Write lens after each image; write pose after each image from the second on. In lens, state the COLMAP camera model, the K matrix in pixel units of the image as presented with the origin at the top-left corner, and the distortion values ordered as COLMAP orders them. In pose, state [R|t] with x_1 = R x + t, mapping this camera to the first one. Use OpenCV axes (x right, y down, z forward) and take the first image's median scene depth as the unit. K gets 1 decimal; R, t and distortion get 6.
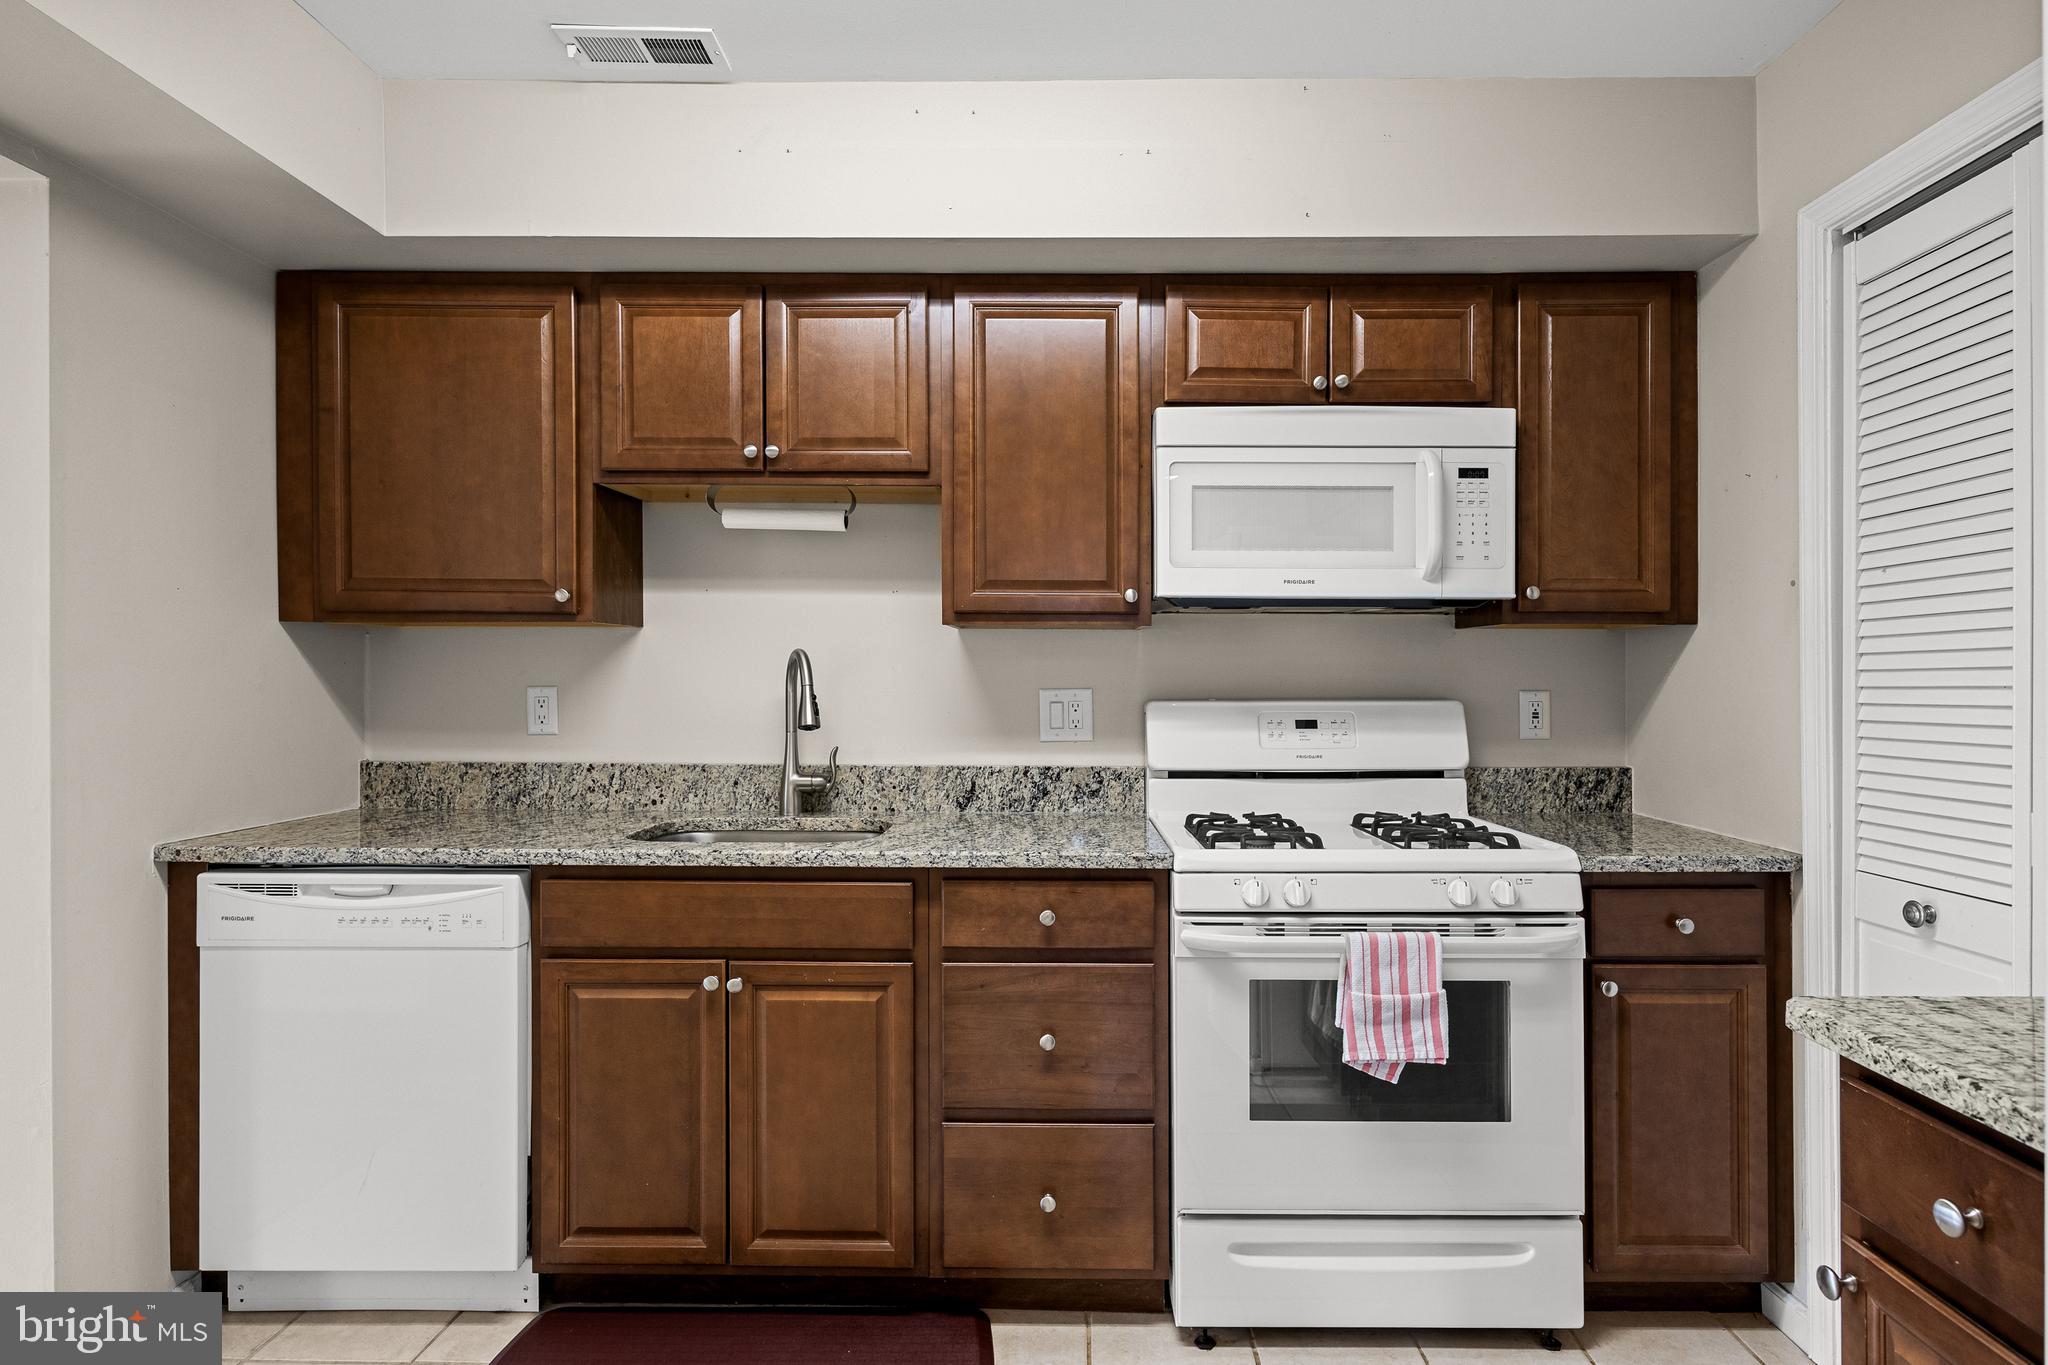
lens RADIAL K [[1122.0, 0, 1026.9], [0, 1122.0, 678.0], [0, 0, 1]] dist [0.000232, 0.000738]
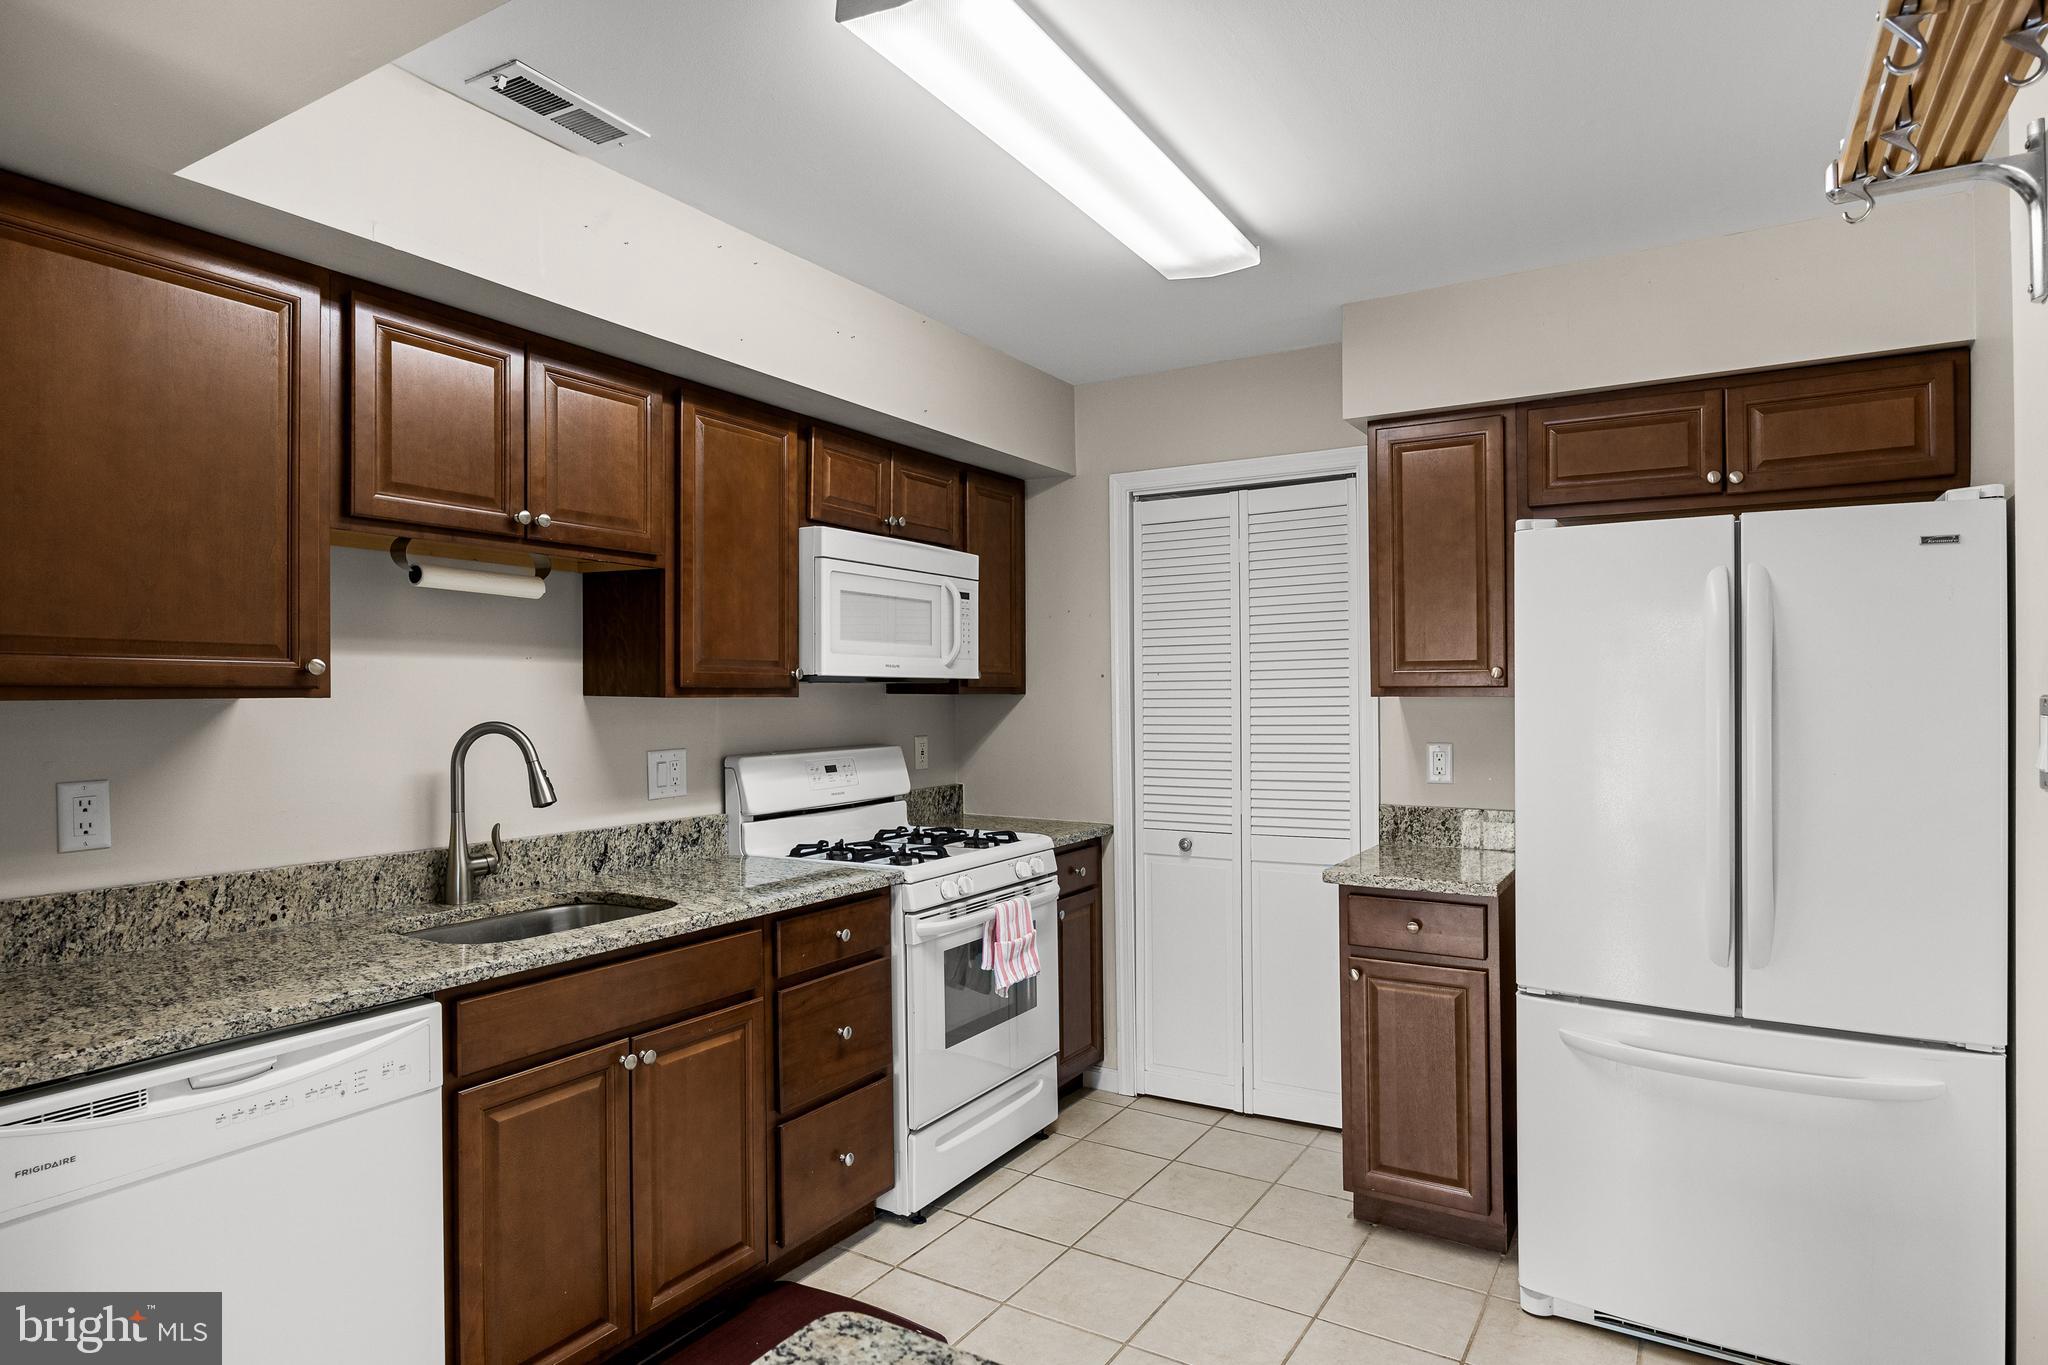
lens RADIAL K [[1144.5, 0, 1033.7], [0, 1144.5, 687.6], [0, 0, 1]] dist [-0.003512, 0.000533]
pose [[0.502740, -0.000331, 0.864438, -0.836596], [0.004802, 0.999986, -0.002410, -0.052443], [-0.864425, 0.005363, 0.502734, 0.137522]]
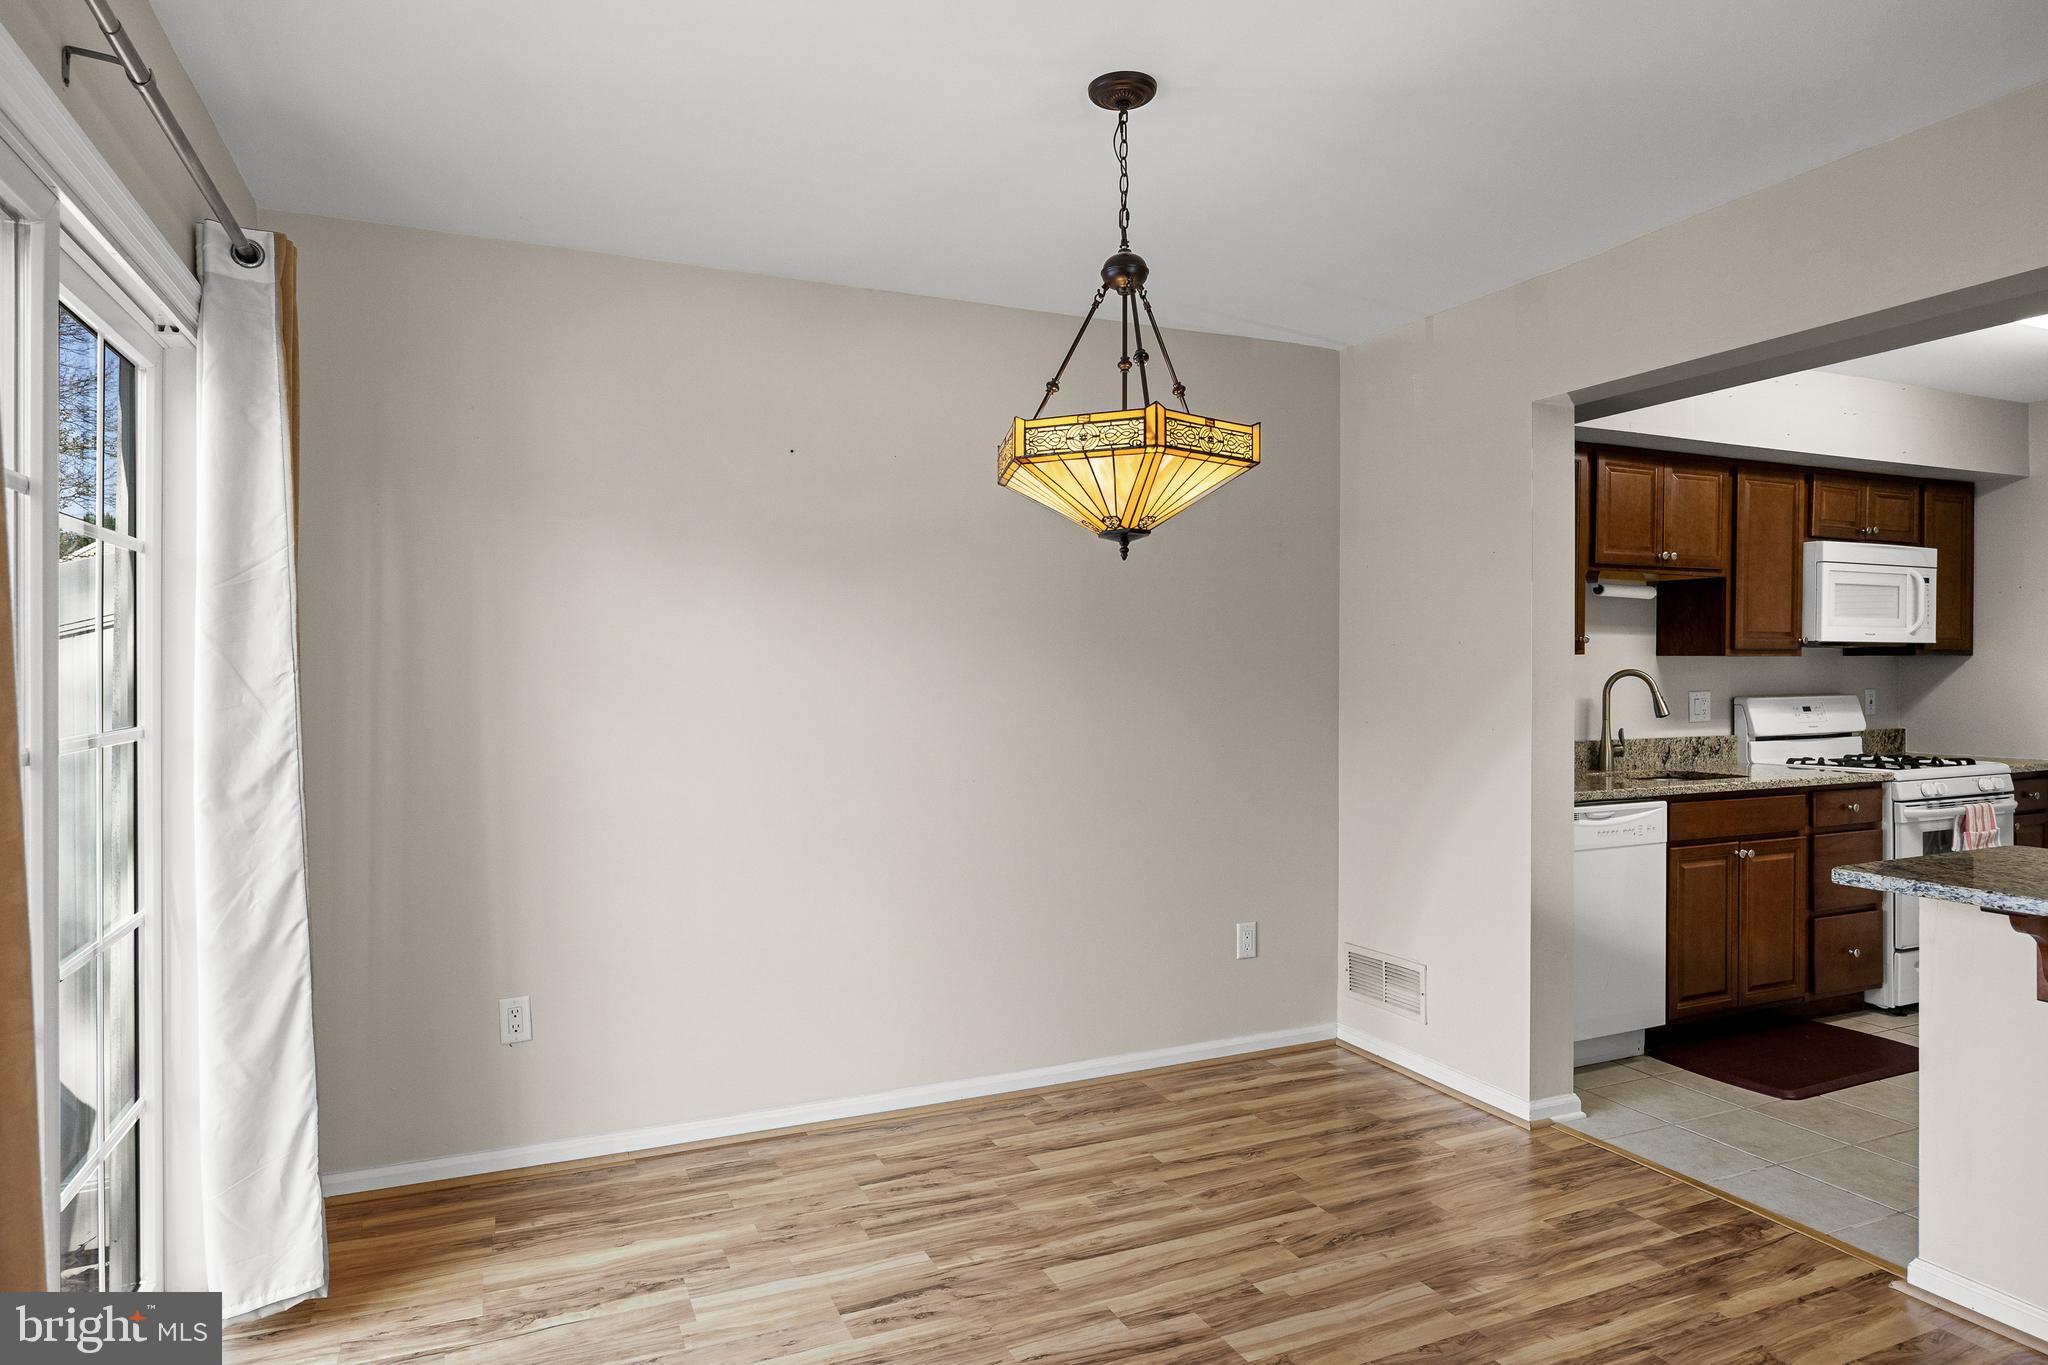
lens RADIAL K [[1206.0, 0, 1028.9], [0, 1206.0, 690.8], [0, 0, 1]] dist [-0.000626, 0.000892]
pose [[0.904685, -0.013266, 0.425874, -1.848767], [0.007303, 0.999851, 0.015631, -0.030315], [-0.426018, -0.011031, 0.904647, -0.248618]]
